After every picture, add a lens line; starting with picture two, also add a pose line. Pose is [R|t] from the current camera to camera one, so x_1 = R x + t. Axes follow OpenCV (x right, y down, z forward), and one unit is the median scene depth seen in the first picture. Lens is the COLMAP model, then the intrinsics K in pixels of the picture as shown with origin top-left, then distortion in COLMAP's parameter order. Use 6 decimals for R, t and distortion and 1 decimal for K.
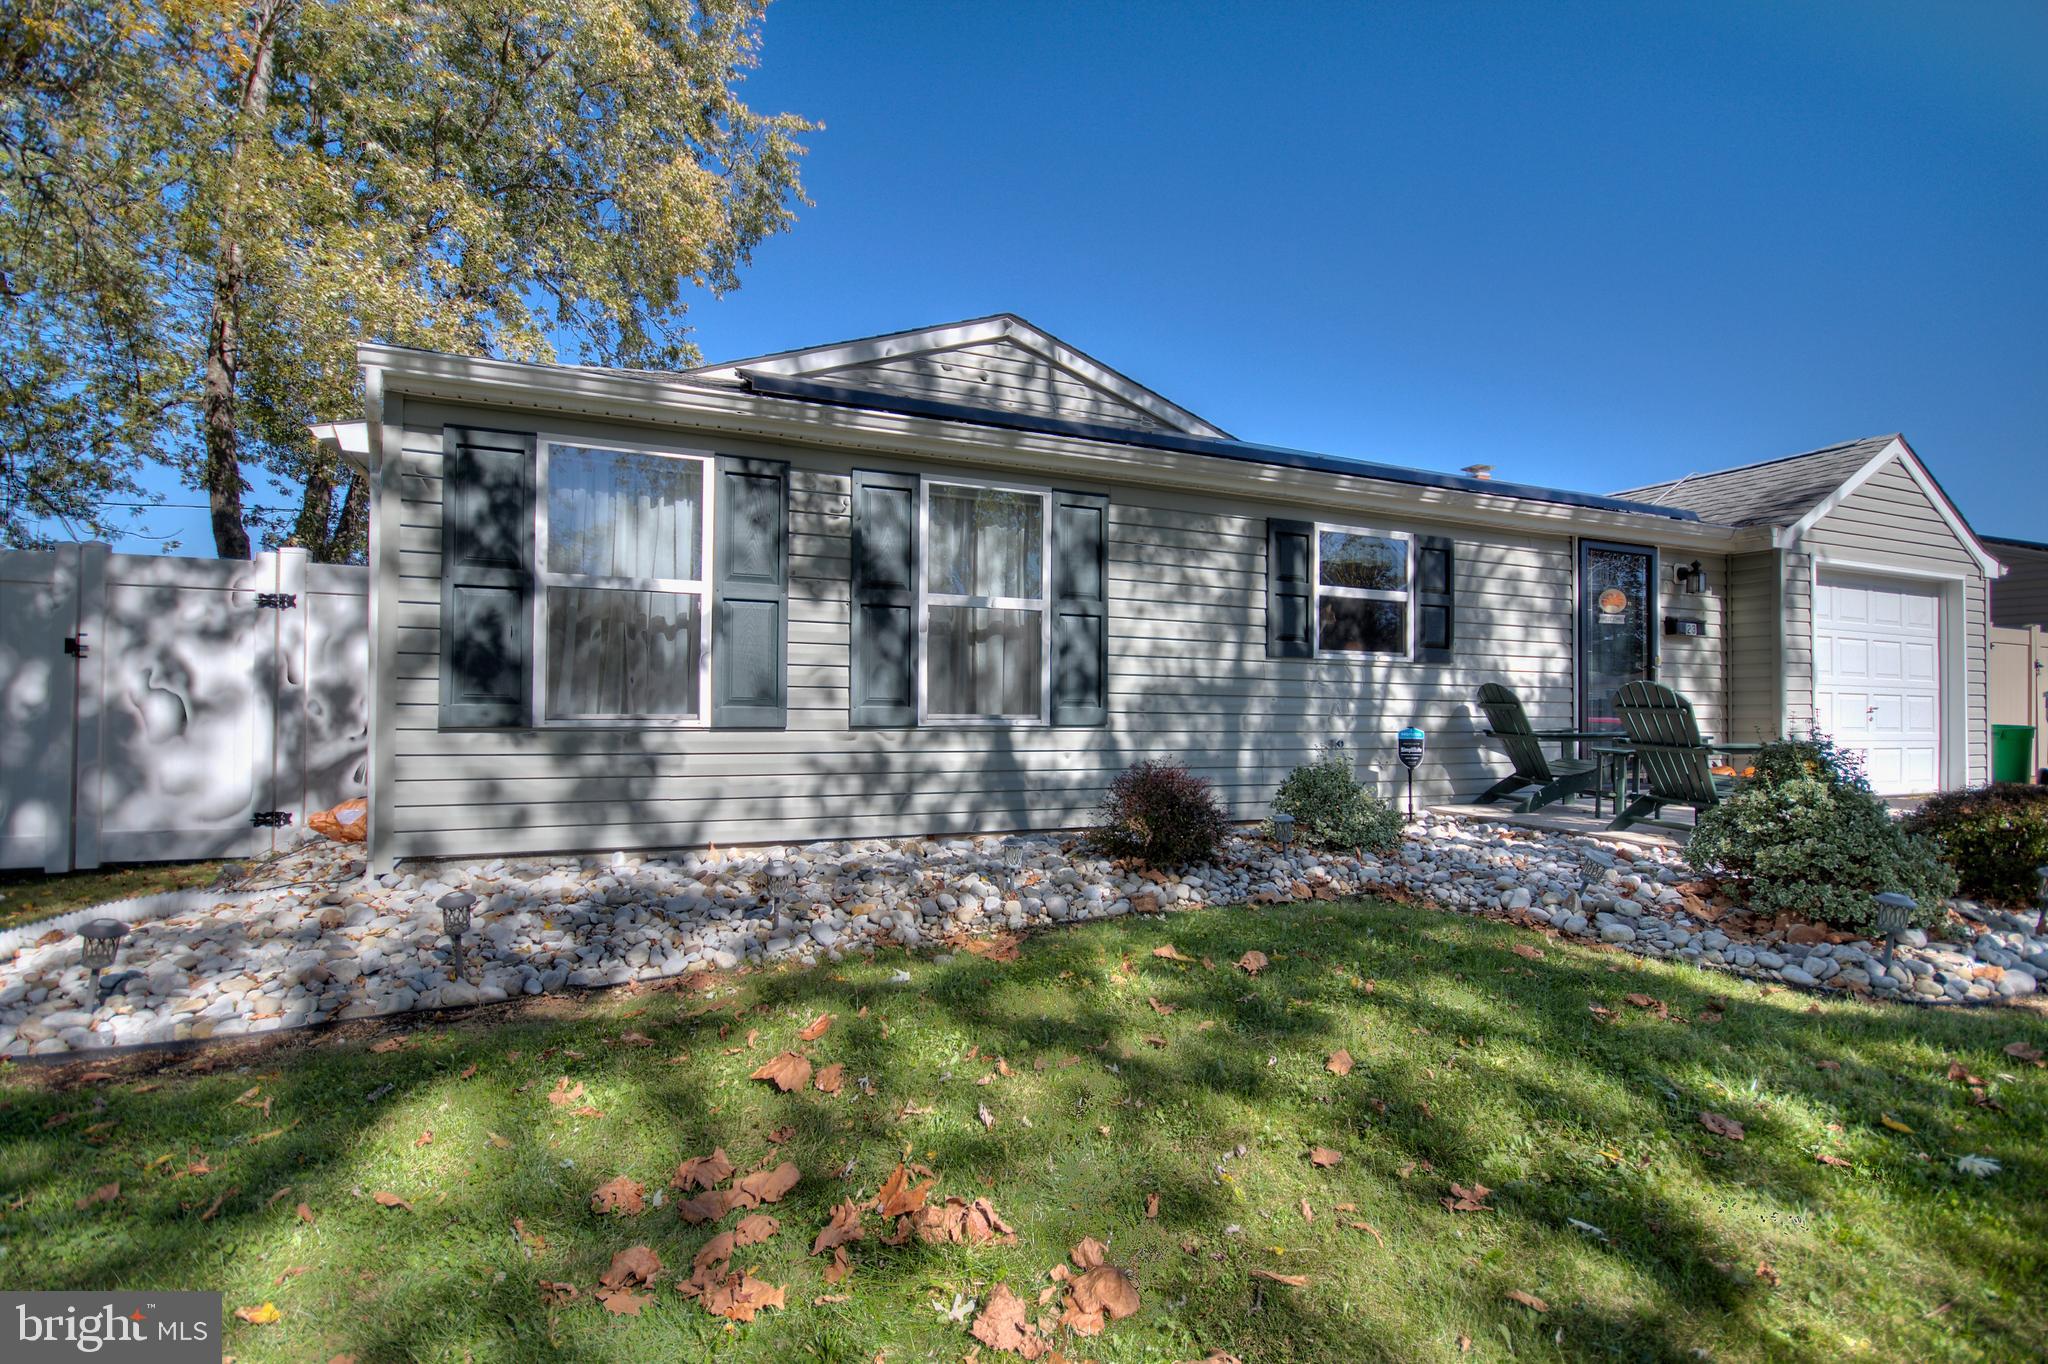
lens RADIAL K [[986.8, 0, 1014.0], [0, 986.8, 693.2], [0, 0, 1]] dist [-0.003665, -0.000281]
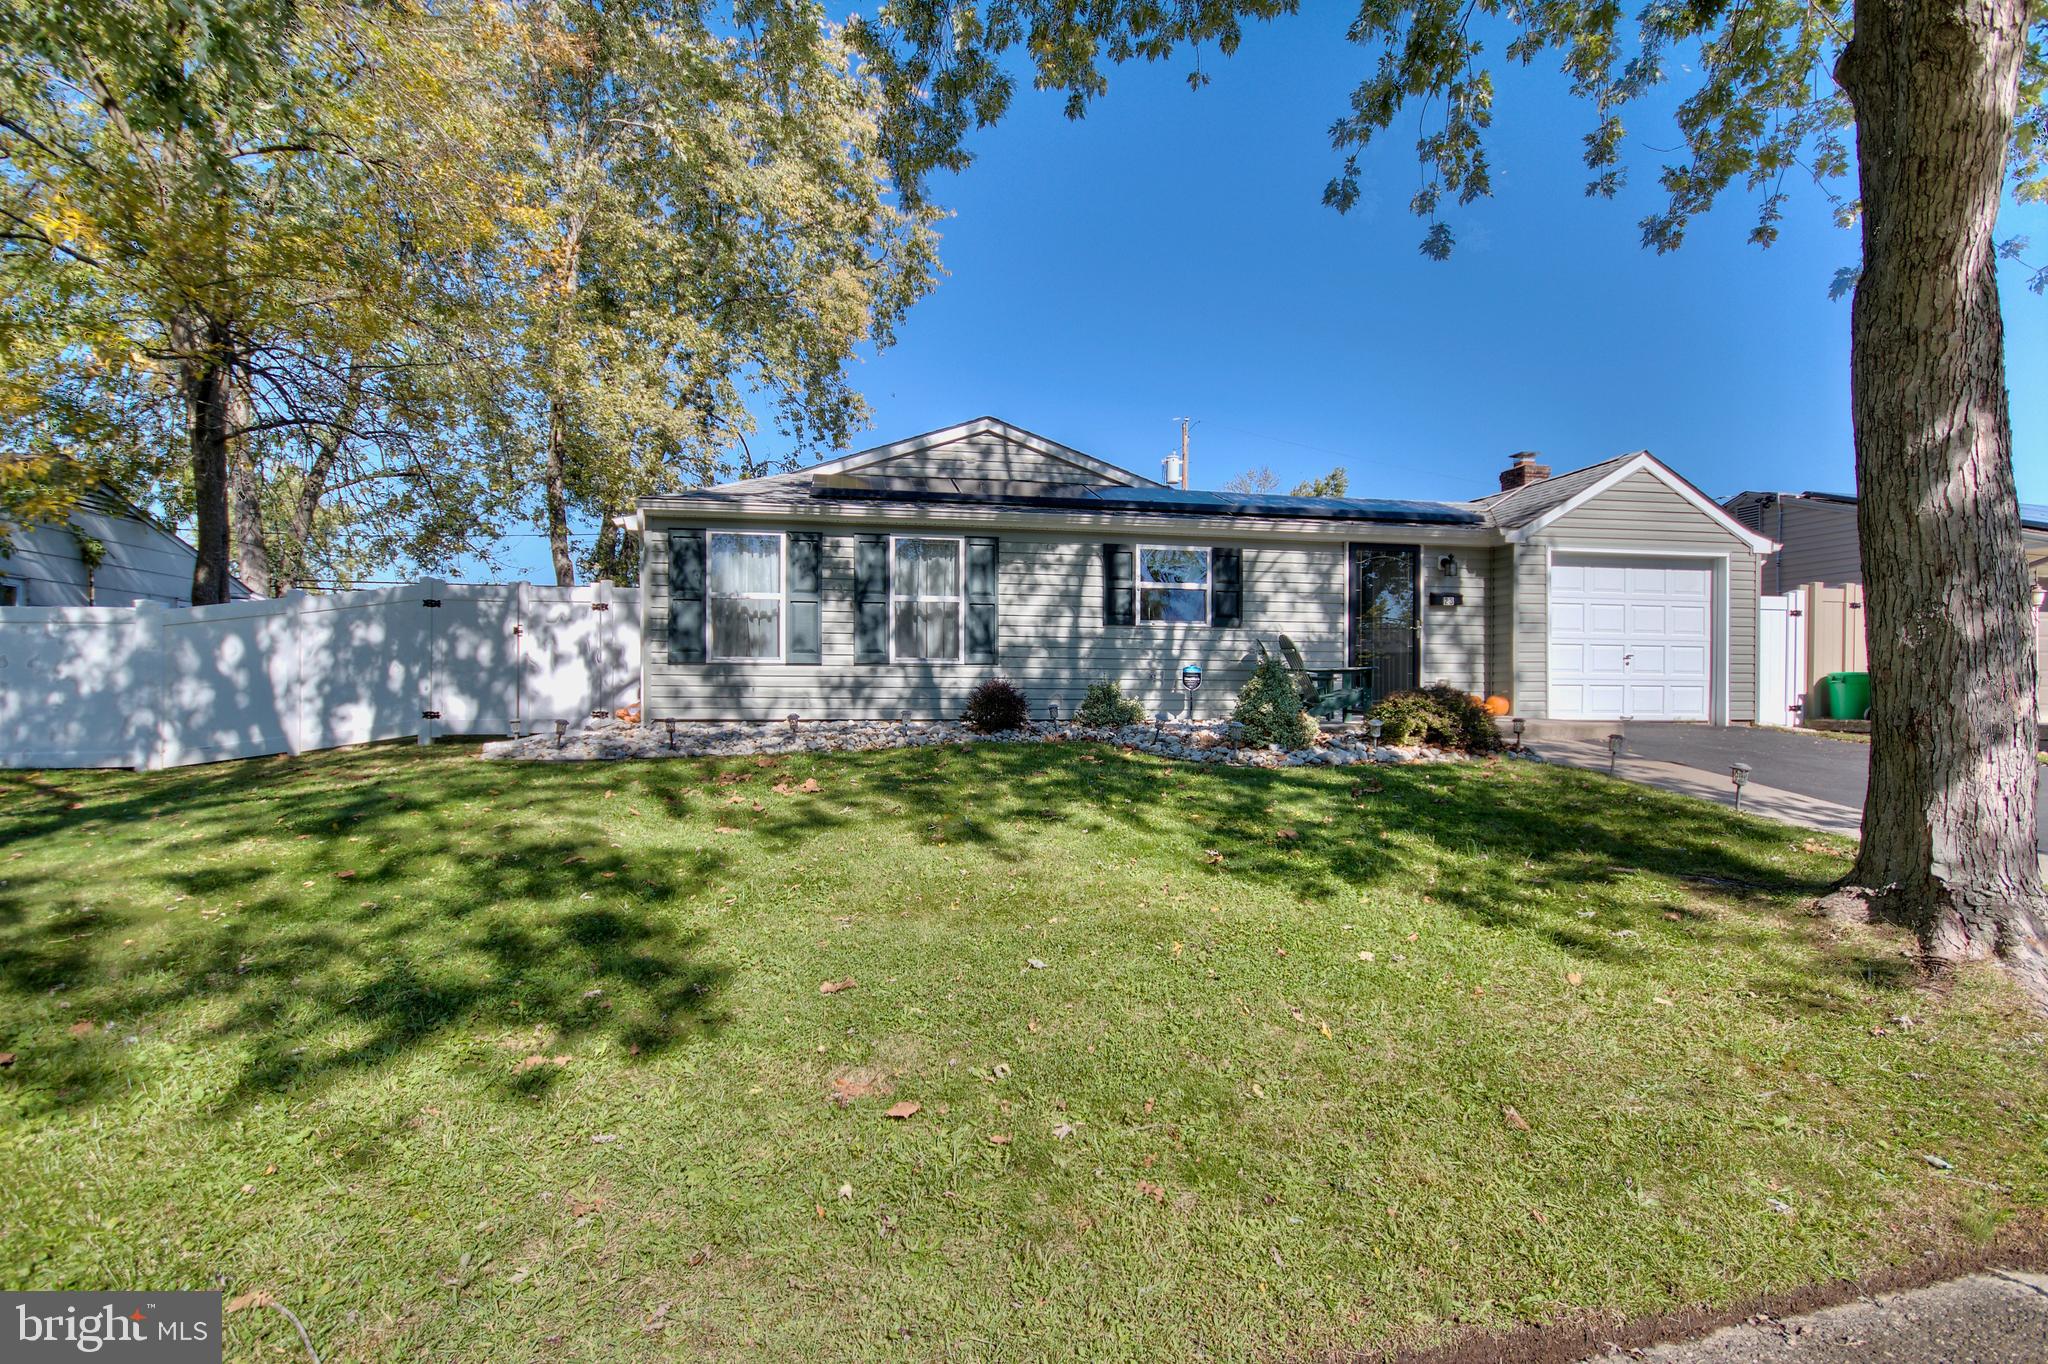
lens RADIAL K [[955.0, 0, 1002.2], [0, 955.0, 691.0], [0, 0, 1]] dist [-0.005332, 0.000102]
pose [[0.973012, -0.004142, -0.230719, 0.460667], [0.008675, 0.999789, 0.018637, 0.042962], [0.230593, -0.020136, 0.972842, -0.622303]]
